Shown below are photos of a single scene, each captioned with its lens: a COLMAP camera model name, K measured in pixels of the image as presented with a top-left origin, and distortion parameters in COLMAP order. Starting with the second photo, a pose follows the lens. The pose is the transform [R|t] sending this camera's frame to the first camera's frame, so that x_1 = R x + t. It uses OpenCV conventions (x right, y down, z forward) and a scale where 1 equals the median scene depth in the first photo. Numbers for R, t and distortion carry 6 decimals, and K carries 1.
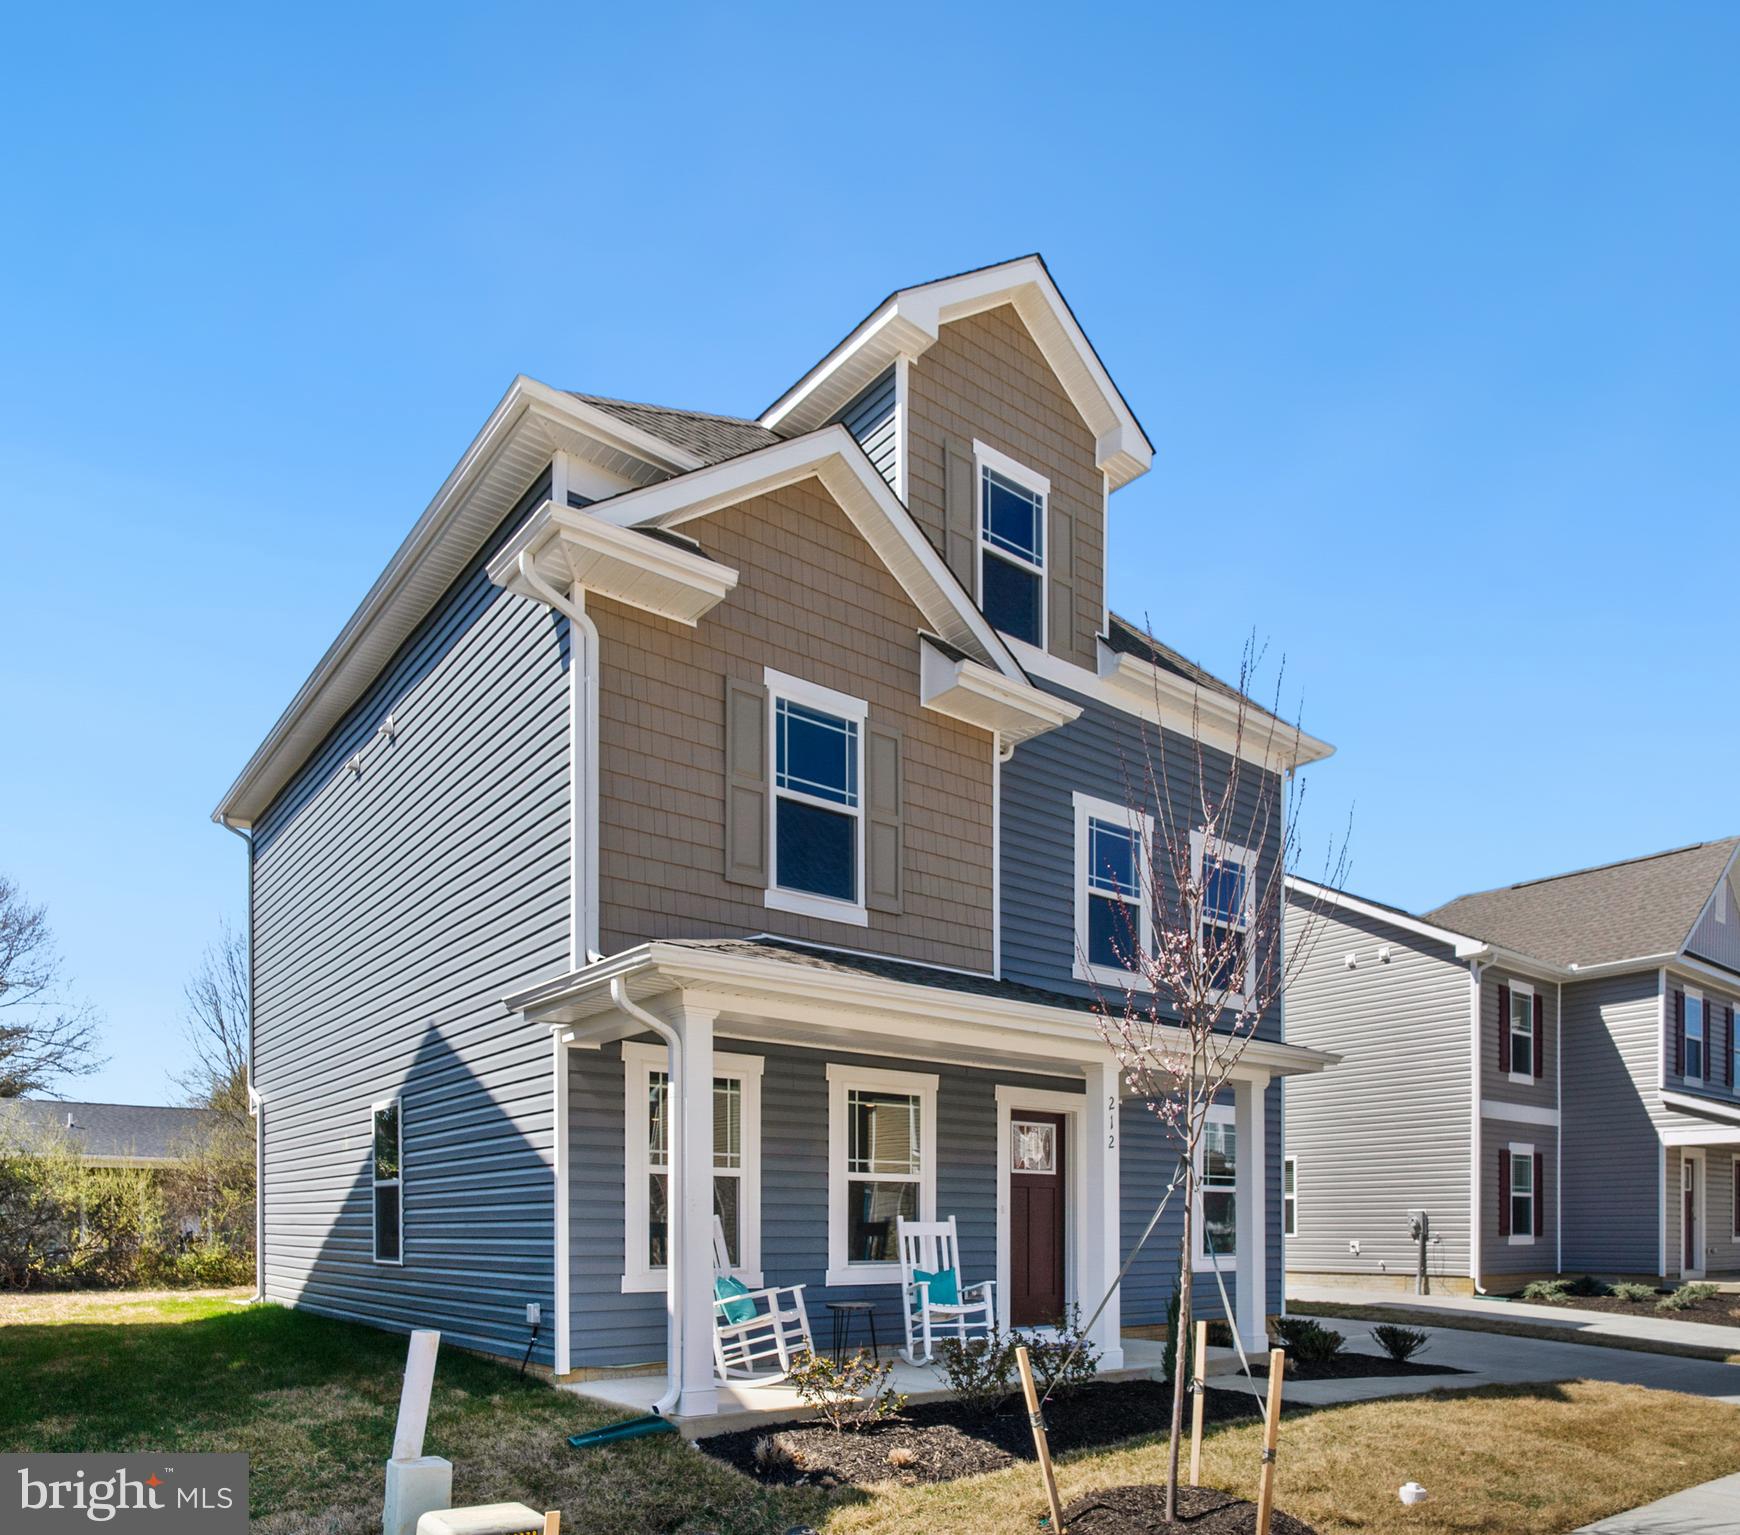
lens RADIAL K [[1278.7, 0, 870.0], [0, 1278.7, 767.5], [0, 0, 1]] dist [0.001742, 0.000713]
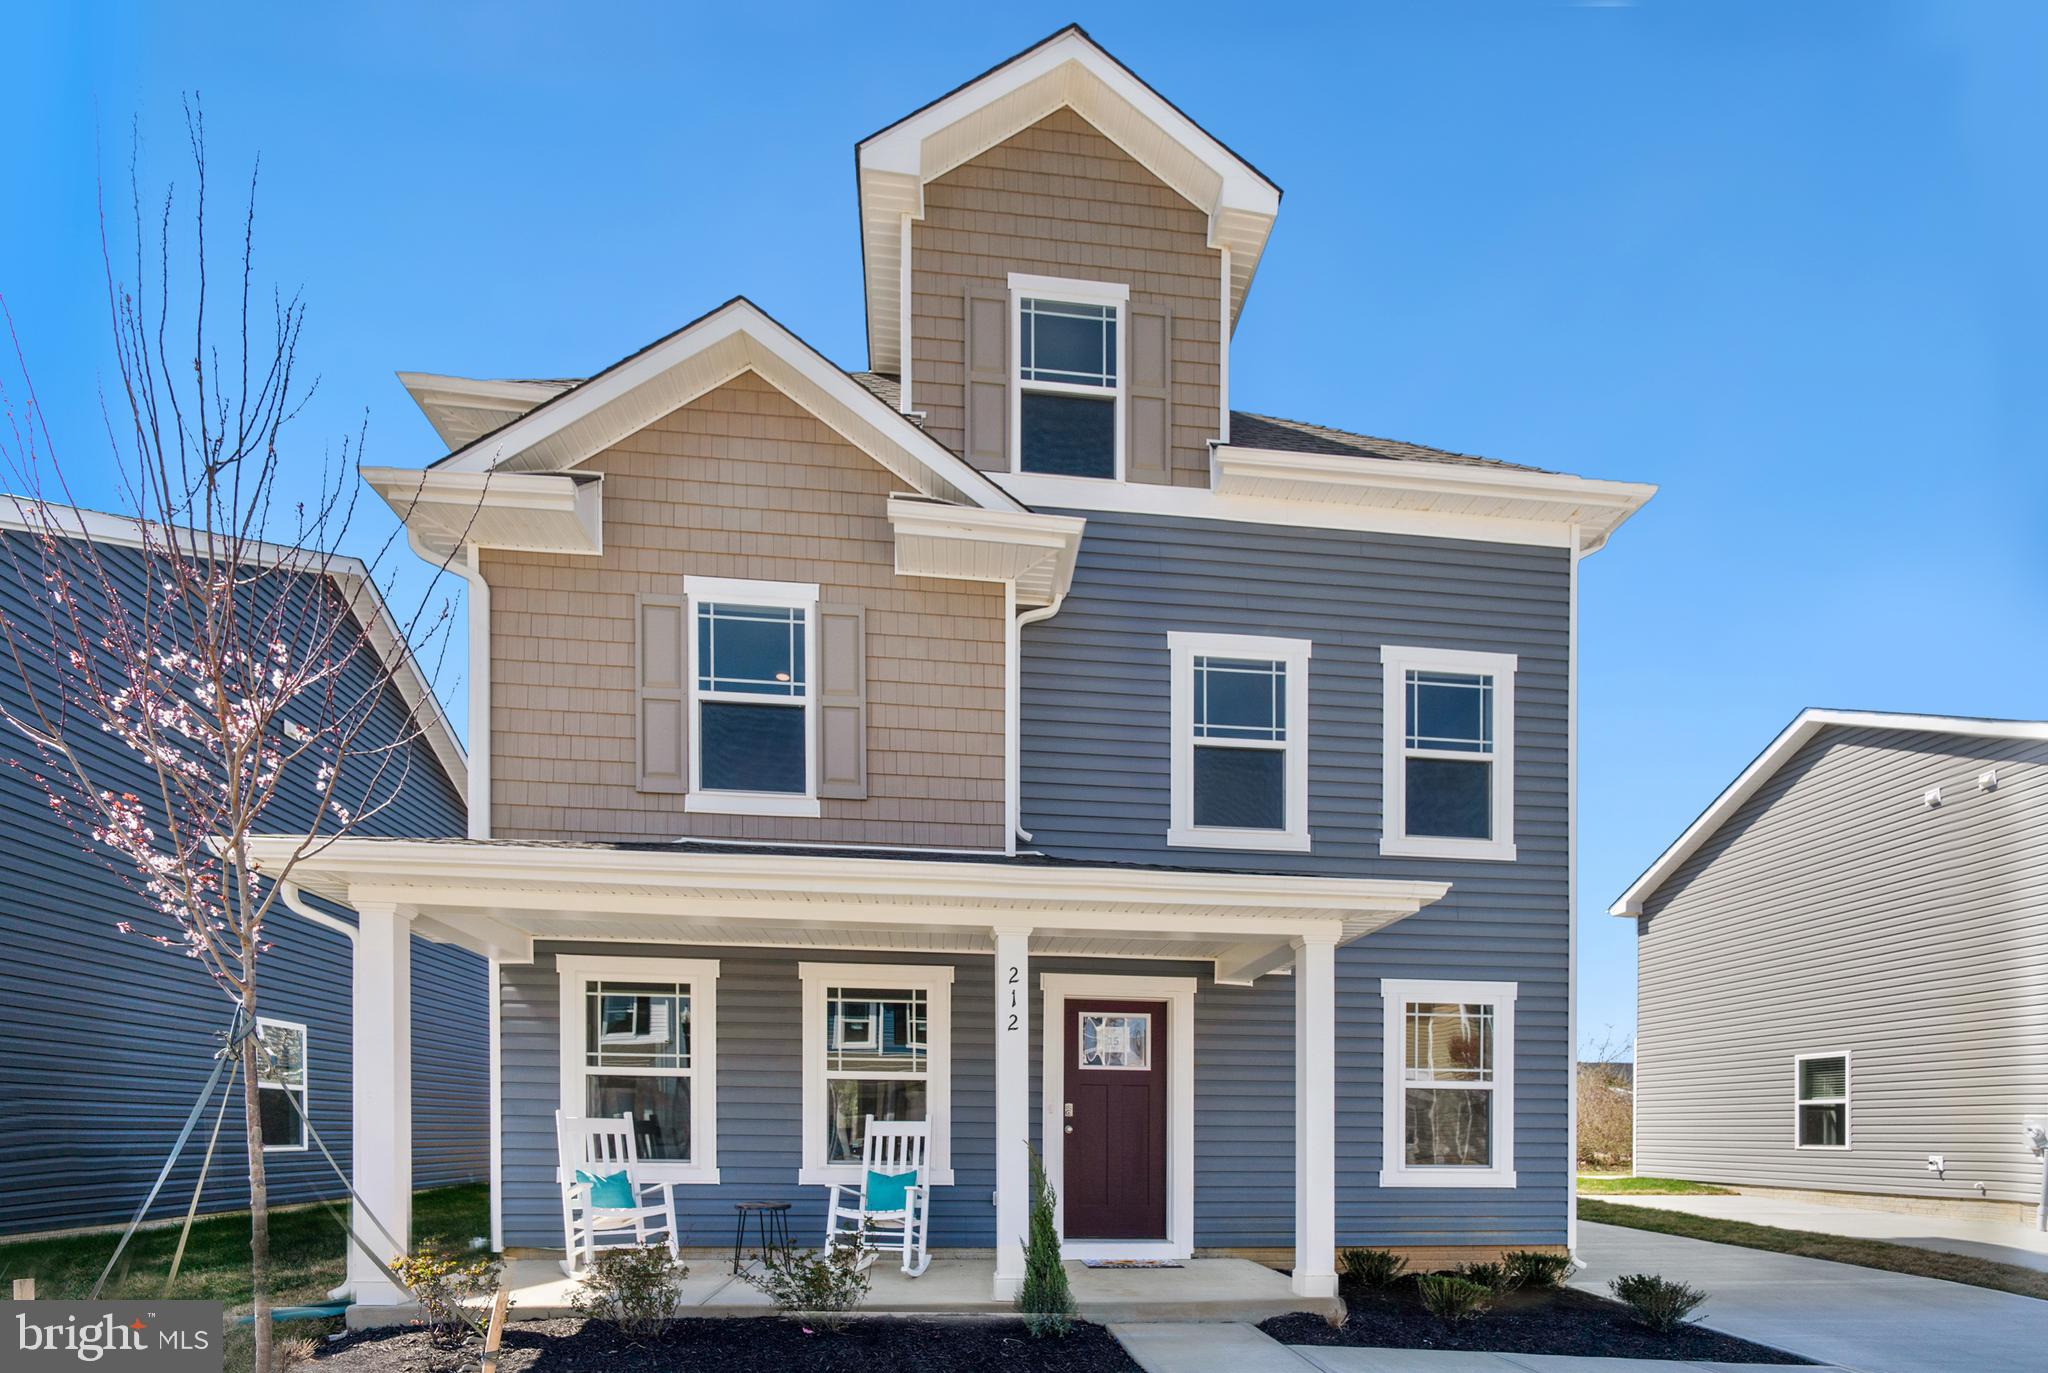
lens RADIAL K [[977.2, 0, 1027.8], [0, 977.2, 874.2], [0, 0, 1]] dist [-0.005783, 0.000315]
pose [[0.815864, -0.134171, -0.562462, 0.509312], [0.183843, 0.982424, 0.032319, 0.166345], [0.548240, -0.129773, 0.826191, 0.470436]]
